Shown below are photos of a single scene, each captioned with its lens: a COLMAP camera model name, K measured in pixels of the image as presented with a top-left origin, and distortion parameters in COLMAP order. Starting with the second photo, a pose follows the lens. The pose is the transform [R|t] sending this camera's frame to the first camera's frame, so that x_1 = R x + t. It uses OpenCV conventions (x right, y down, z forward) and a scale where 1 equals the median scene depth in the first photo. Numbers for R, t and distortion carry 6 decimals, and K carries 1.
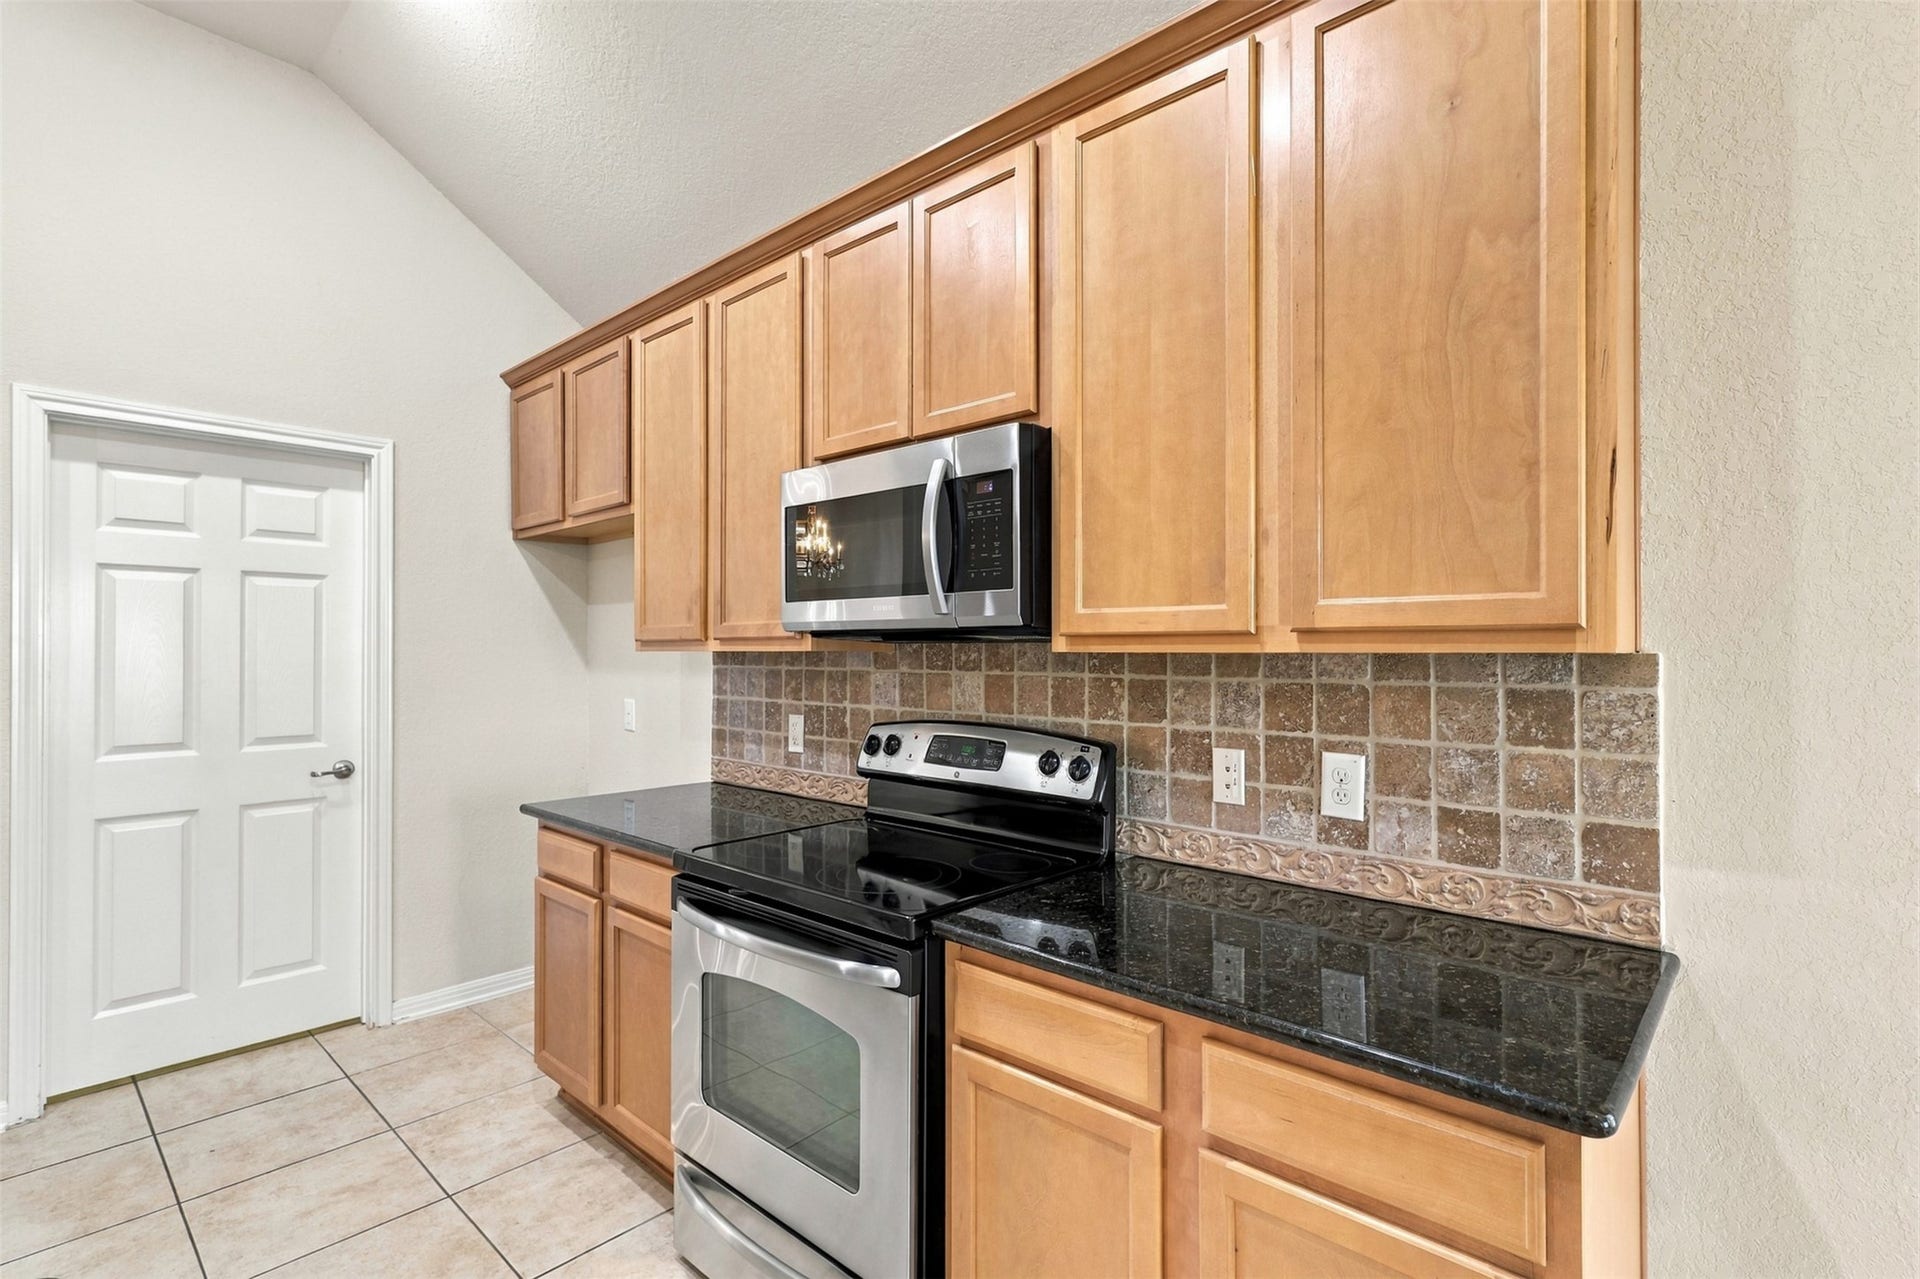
lens RADIAL K [[903.5, 0, 956.2], [0, 903.5, 639.0], [0, 0, 1]] dist [-0.000731, 0.000122]
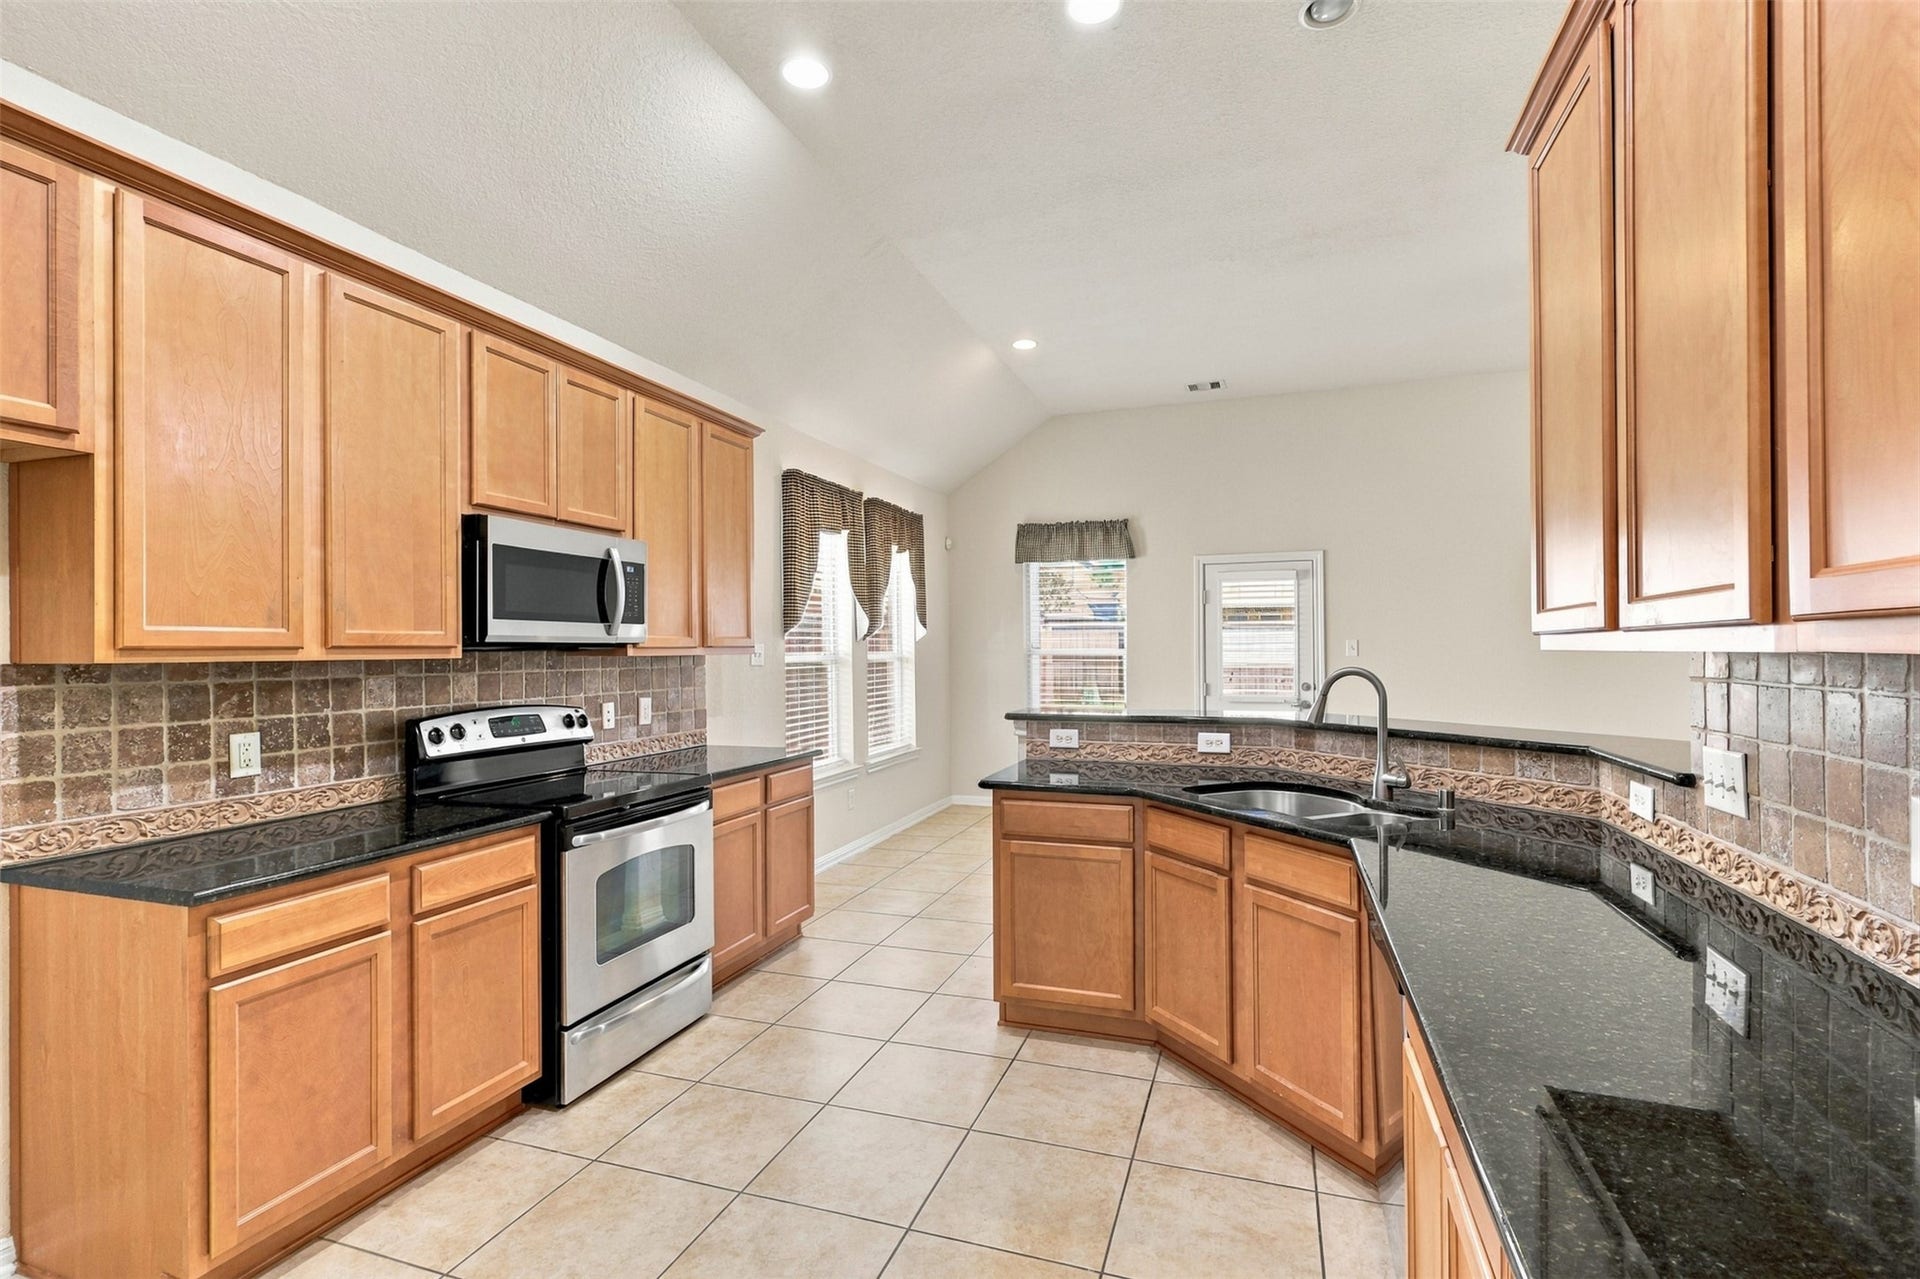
lens RADIAL K [[903.5, 0, 964.7], [0, 903.5, 642.9], [0, 0, 1]] dist [-0.000731, 0.000122]
pose [[-0.414598, 0.011962, 0.909926, -1.308632], [-0.001525, 0.999903, -0.013840, 0.007895], [-0.910004, -0.007126, -0.414539, 0.757917]]
